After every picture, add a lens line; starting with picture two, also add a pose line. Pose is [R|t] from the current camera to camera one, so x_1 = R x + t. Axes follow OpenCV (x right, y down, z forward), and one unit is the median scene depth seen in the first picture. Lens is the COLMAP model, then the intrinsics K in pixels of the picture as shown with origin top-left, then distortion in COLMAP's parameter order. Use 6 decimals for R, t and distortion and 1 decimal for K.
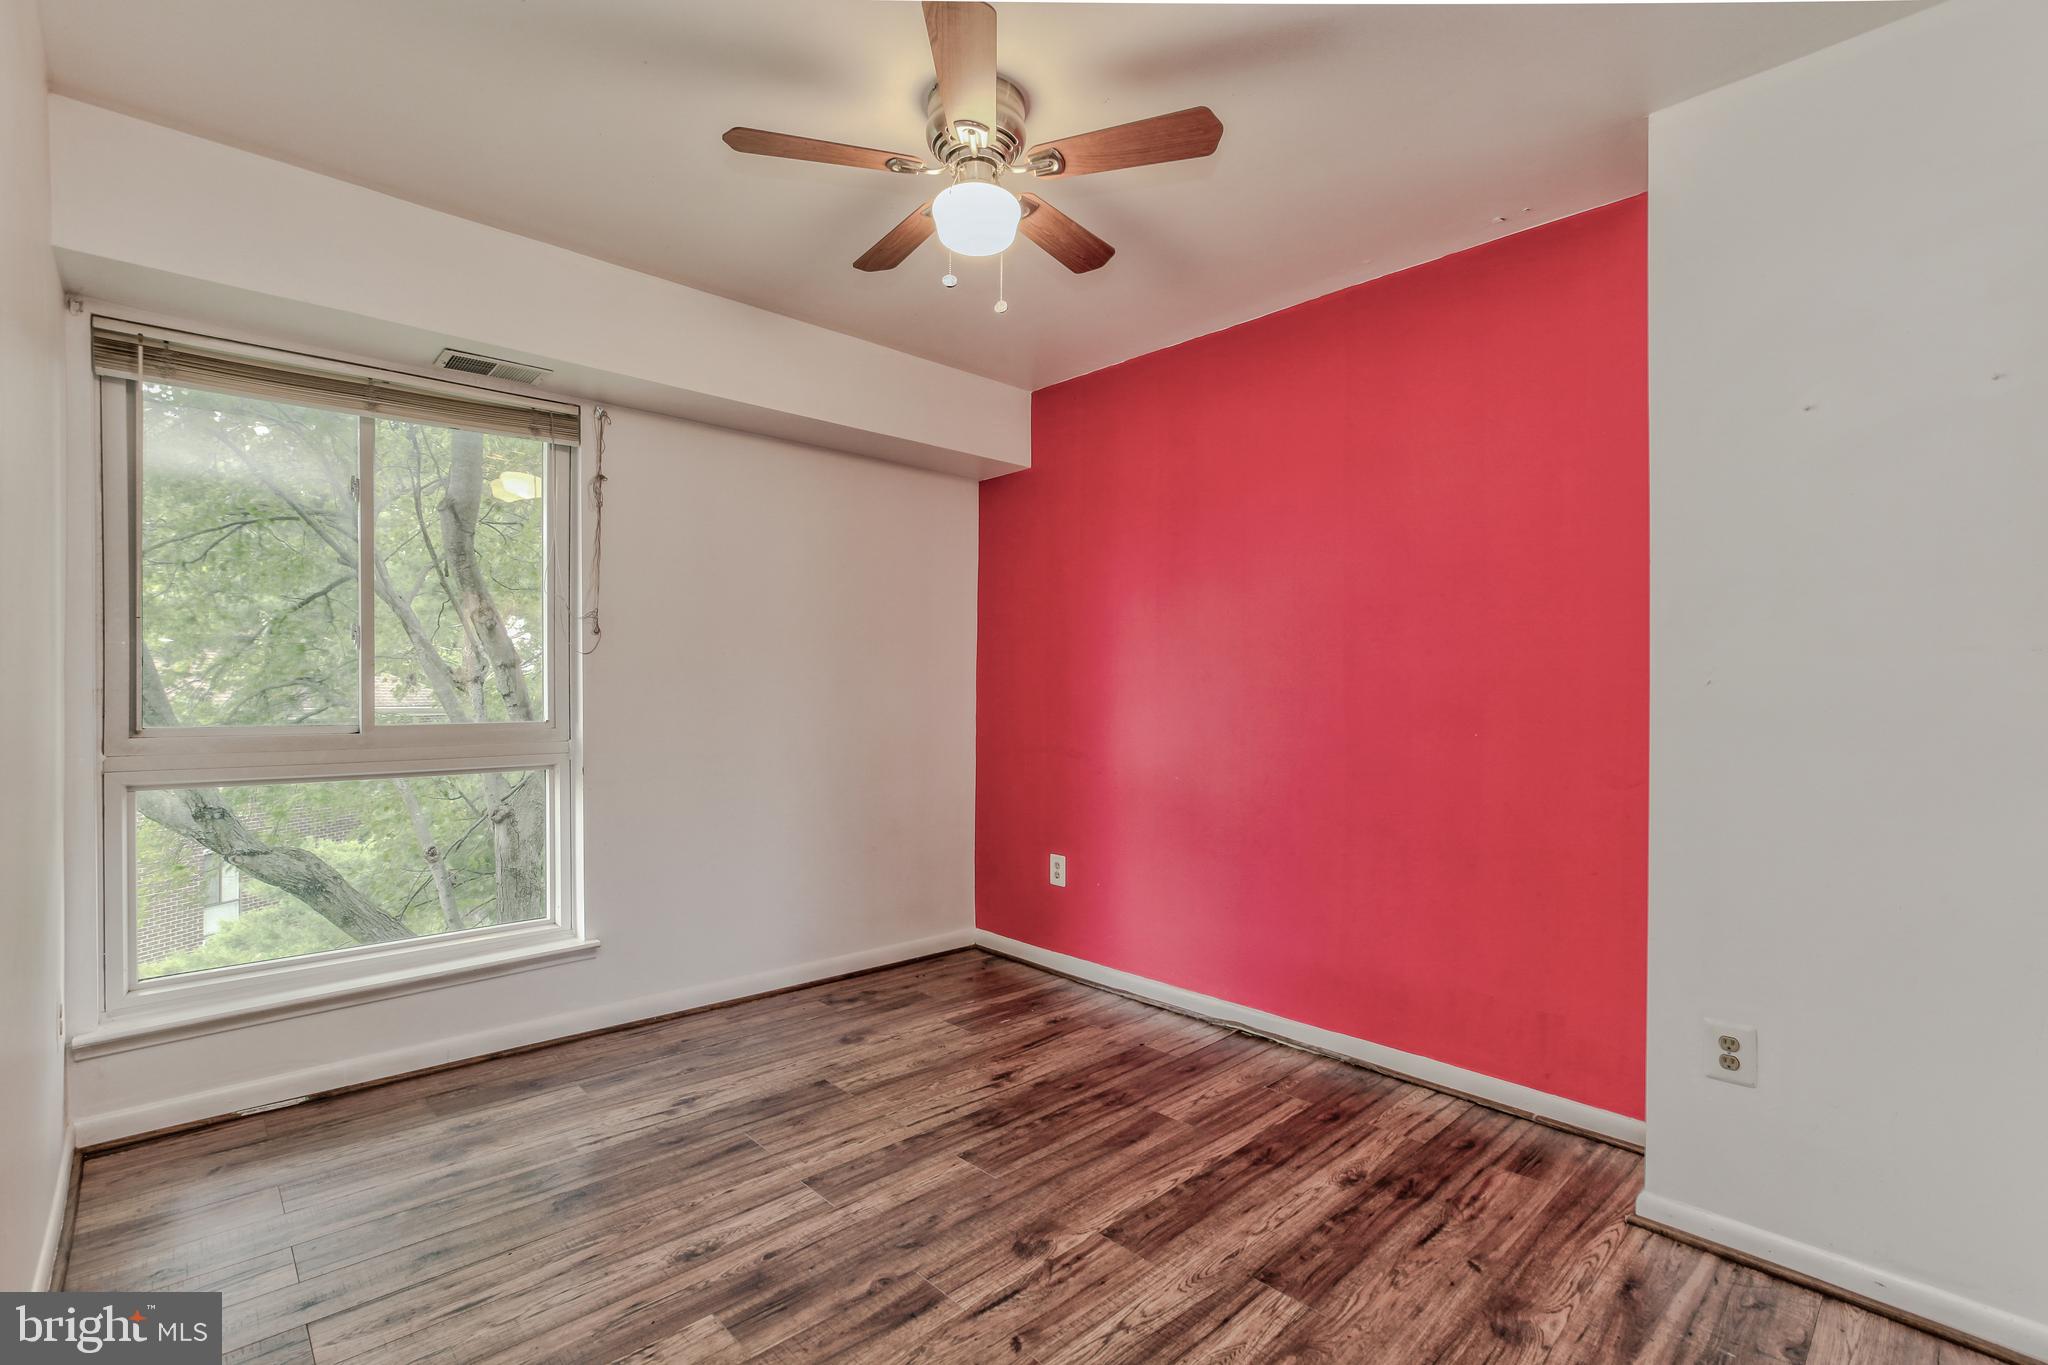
lens RADIAL K [[933.4, 0, 1008.9], [0, 933.4, 699.0], [0, 0, 1]] dist [-0.021291, 0.014431]
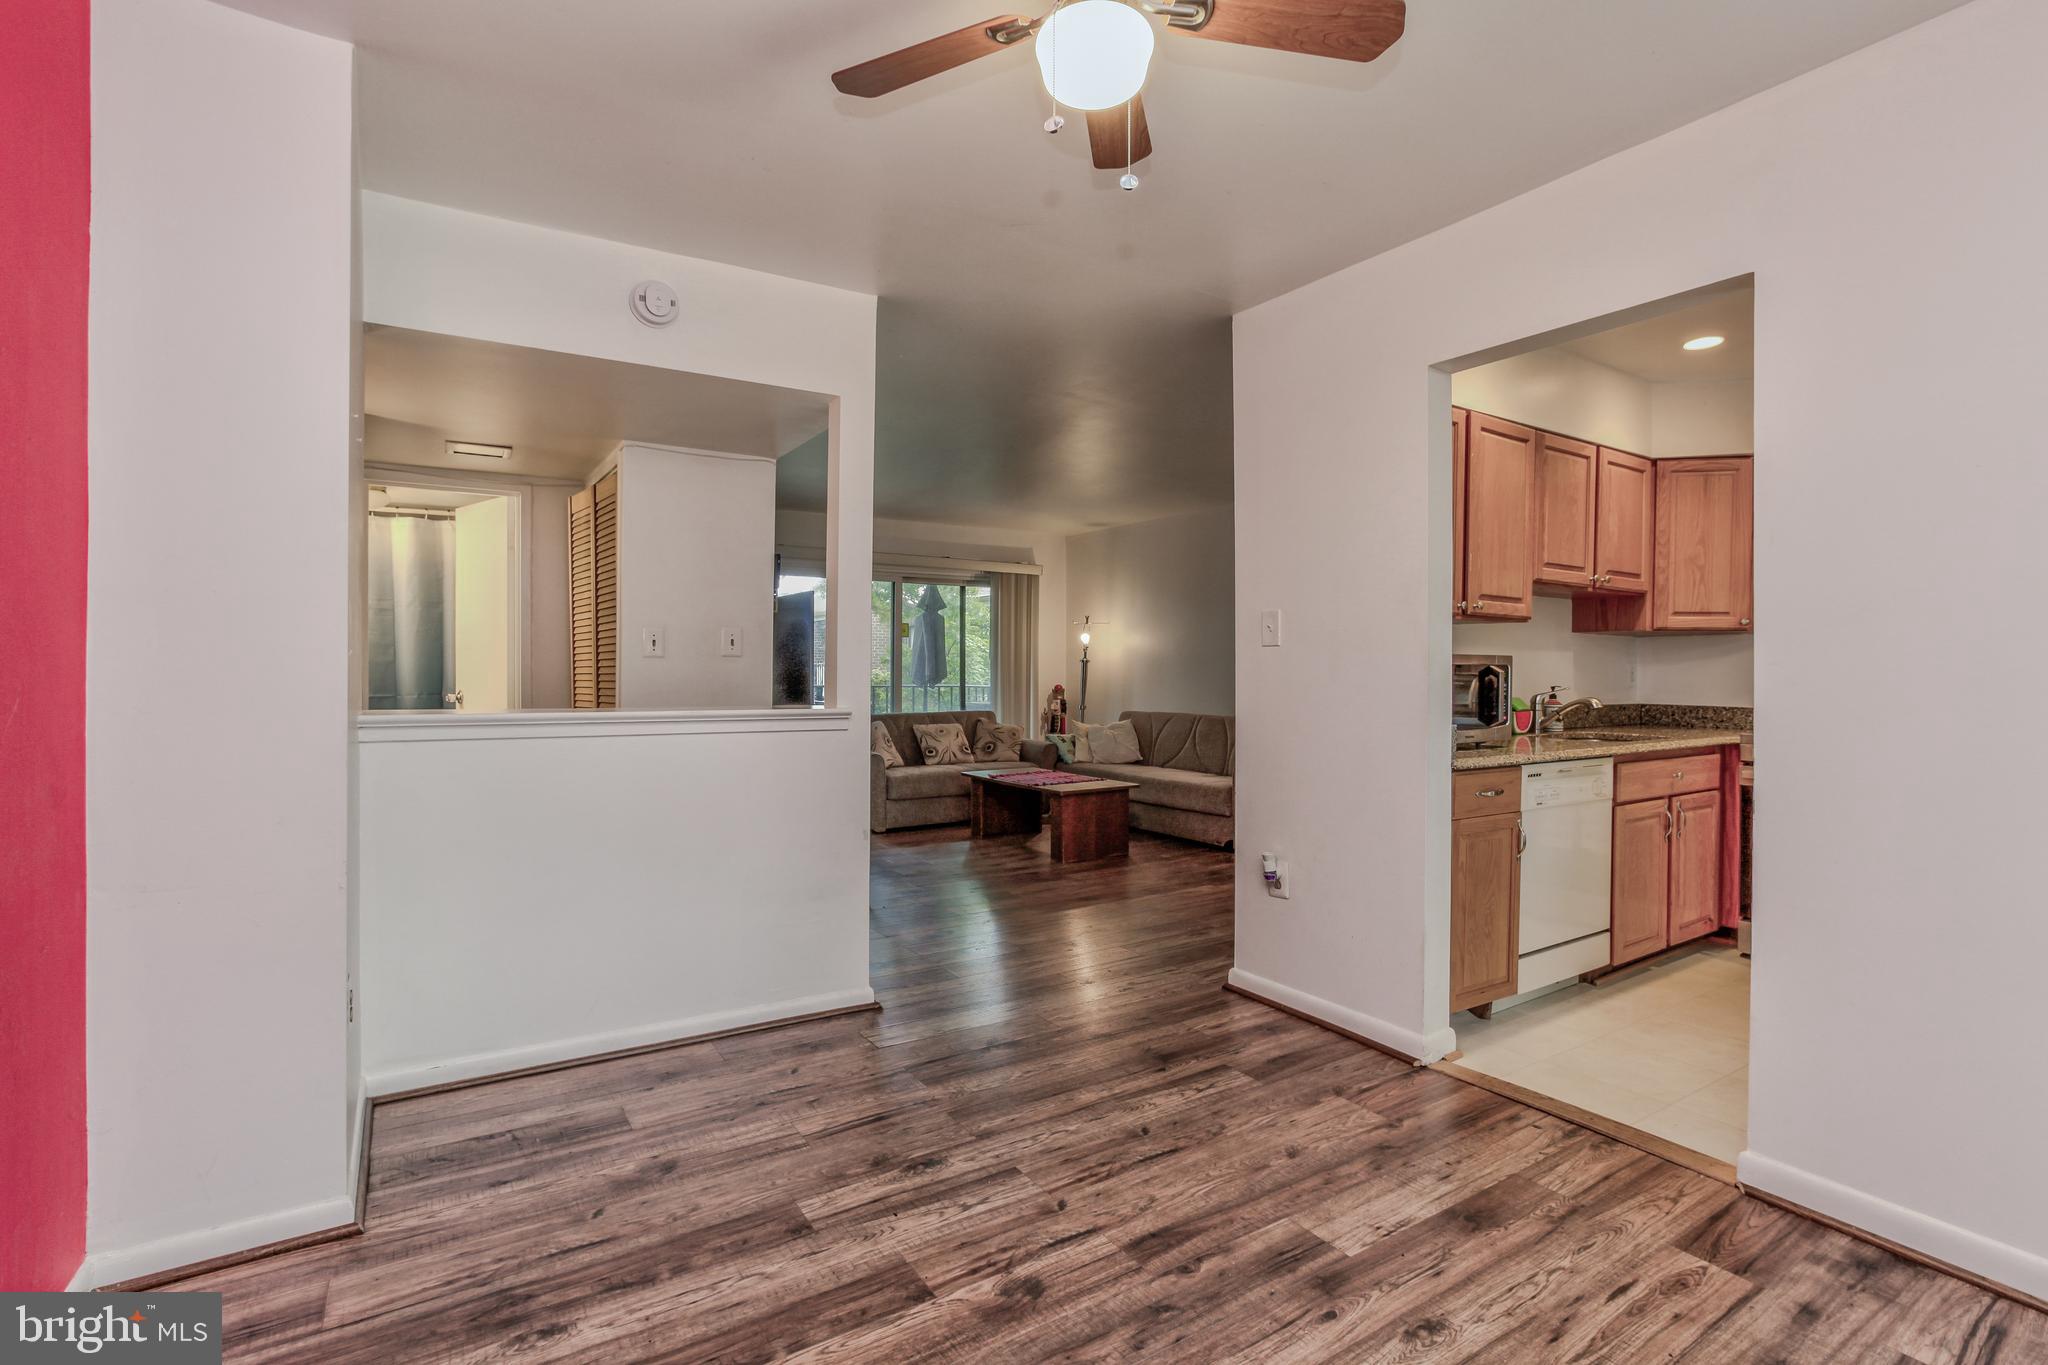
lens RADIAL K [[987.5, 0, 982.6], [0, 987.5, 693.1], [0, 0, 1]] dist [0.001968, 0.001703]
pose [[-0.978253, -0.016086, 0.206791, -0.098135], [-0.011731, 0.999683, 0.022270, 0.010242], [-0.207084, 0.019360, -0.978132, 1.532563]]
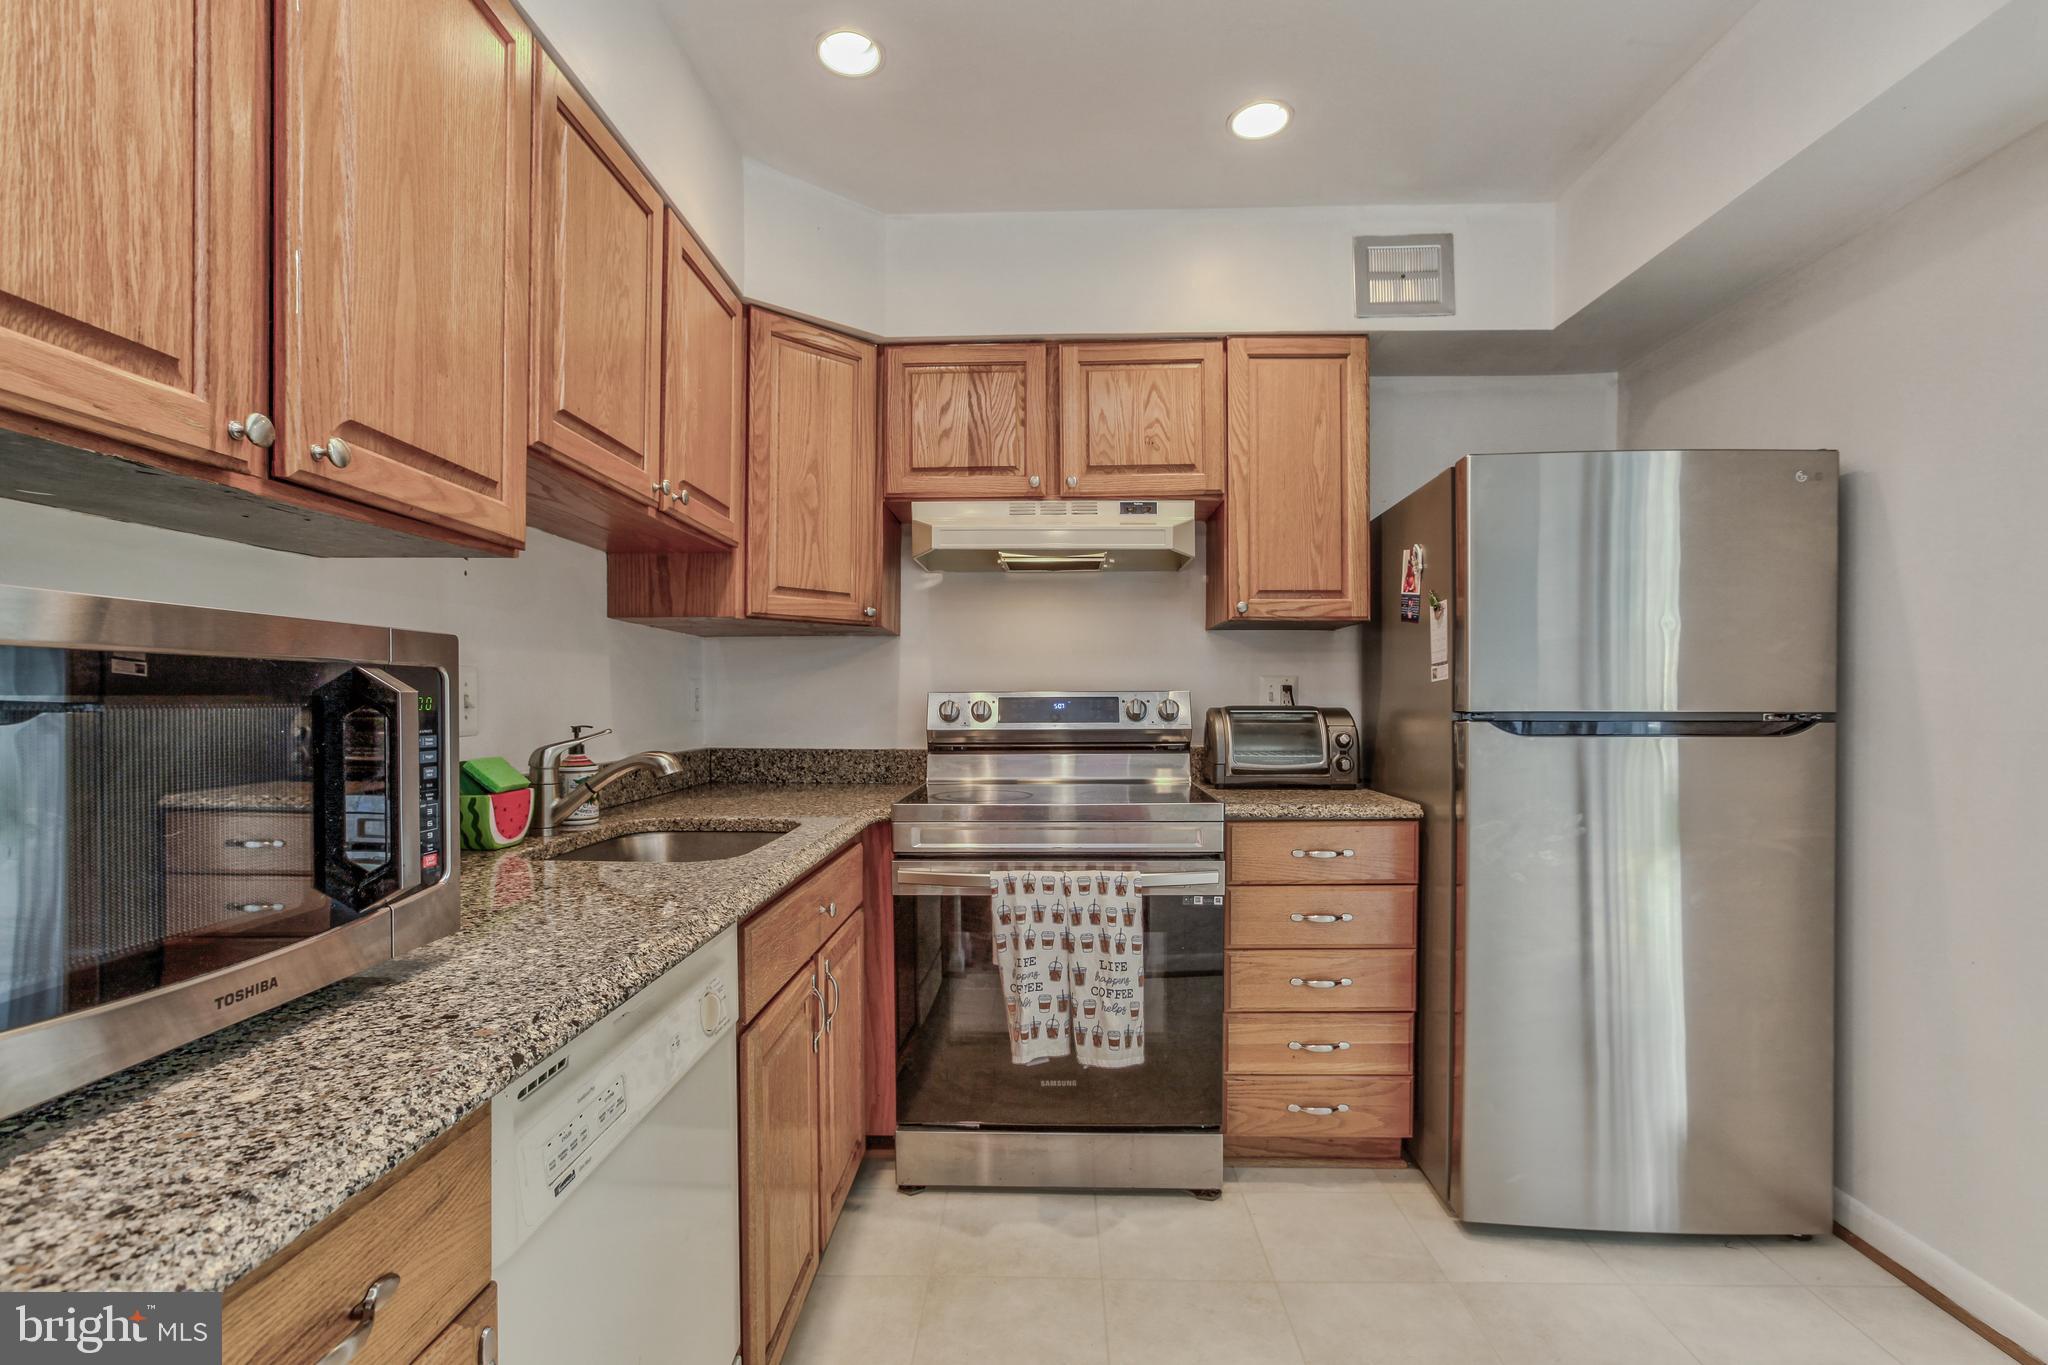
lens RADIAL K [[948.6, 0, 1033.9], [0, 948.6, 716.5], [0, 0, 1]] dist [-0.047340, 0.025728]
pose [[-0.705333, 0.000388, -0.708876, -0.427825], [-0.012633, 0.999834, 0.013116, 0.004023], [0.708764, 0.018206, -0.705211, 0.472081]]
